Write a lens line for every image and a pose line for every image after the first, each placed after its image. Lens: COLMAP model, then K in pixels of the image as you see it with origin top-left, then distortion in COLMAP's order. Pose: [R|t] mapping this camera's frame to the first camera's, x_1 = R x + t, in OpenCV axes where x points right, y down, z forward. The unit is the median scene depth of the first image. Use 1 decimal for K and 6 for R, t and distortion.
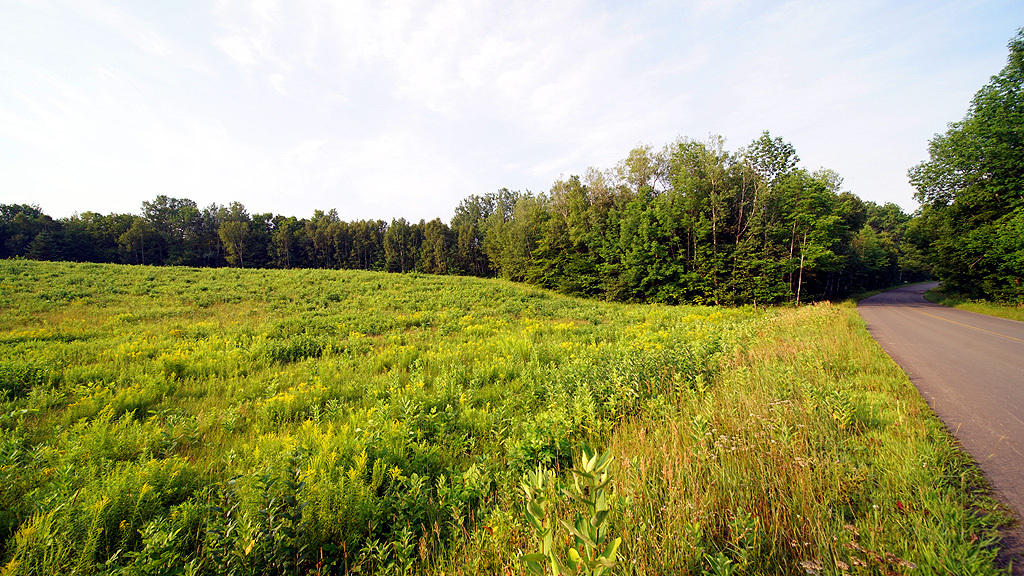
lens RADIAL K [[355.8, 0, 512.0], [0, 355.8, 286.0], [0, 0, 1]] dist [-0.000434, -0.001569]
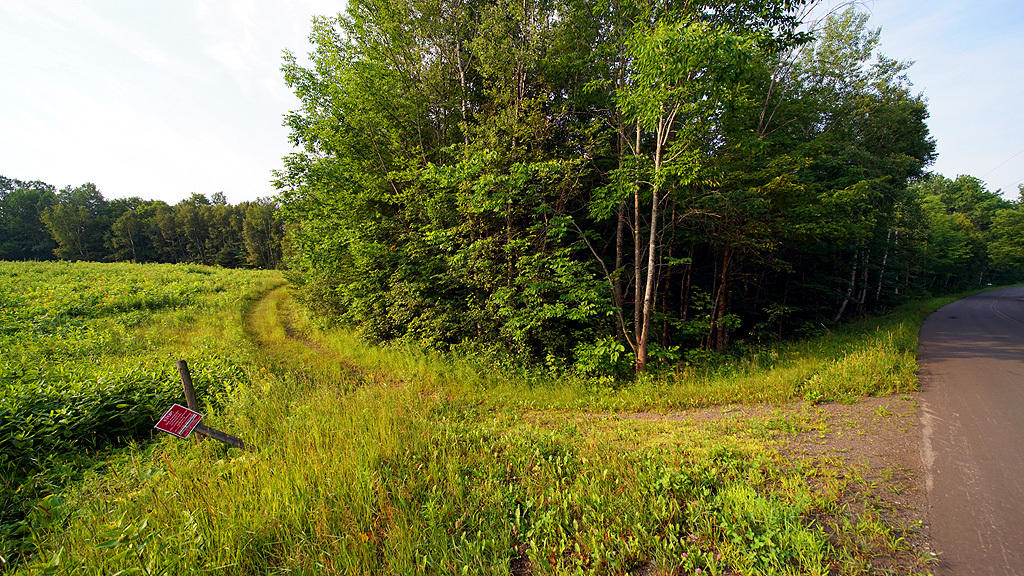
lens RADIAL K [[355.8, 0, 508.6], [0, 355.8, 282.7], [0, 0, 1]] dist [-0.000434, -0.001569]
pose [[0.996442, 0.003286, -0.084214, 0.448474], [-0.004672, 0.999857, -0.016257, 0.004359], [0.084148, 0.016592, 0.996315, 0.462297]]
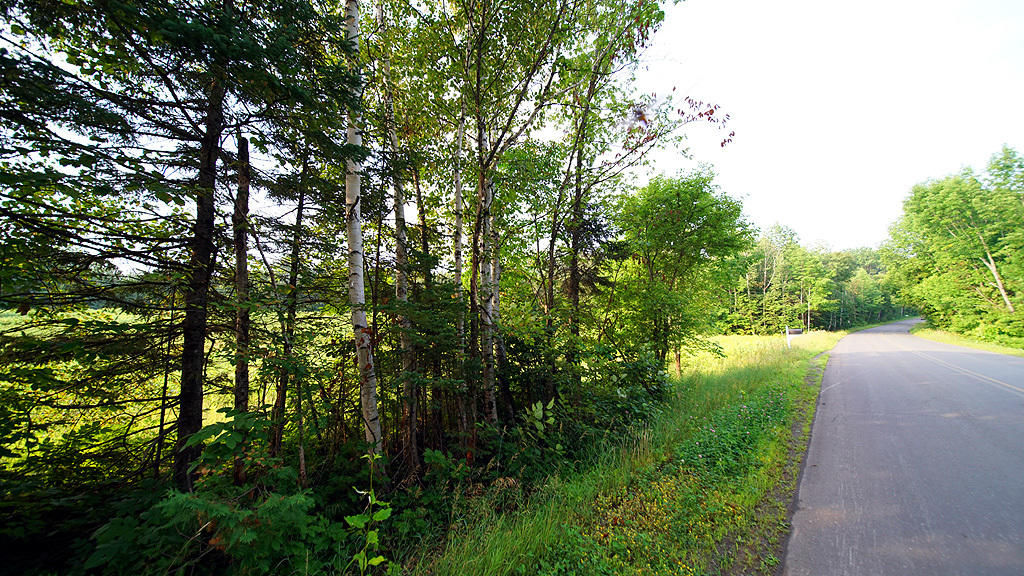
lens RADIAL K [[355.8, 0, 504.7], [0, 355.8, 288.0], [0, 0, 1]] dist [-0.000434, -0.001569]
pose [[0.999469, -0.015277, -0.028769, -0.290527], [0.012288, 0.994775, -0.101354, -0.003008], [0.030167, 0.100946, 0.994434, -0.367963]]
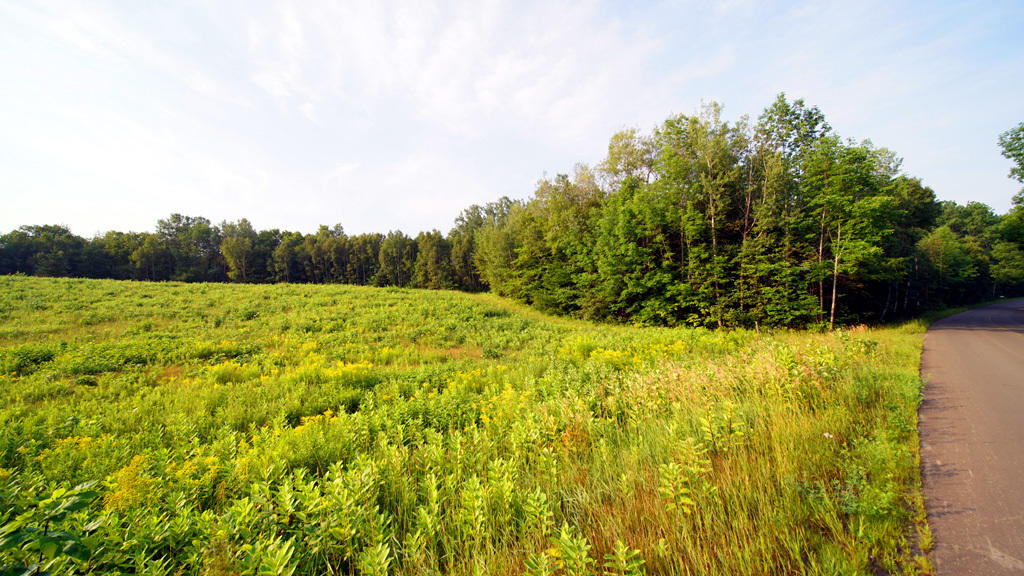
lens RADIAL K [[355.8, 0, 509.4], [0, 355.8, 284.7], [0, 0, 1]] dist [-0.000434, -0.001569]
pose [[0.994064, -0.004995, -0.108685, 0.150746], [-0.000253, 0.998837, -0.048222, 0.001400], [0.108799, 0.047963, 0.992906, 0.143108]]
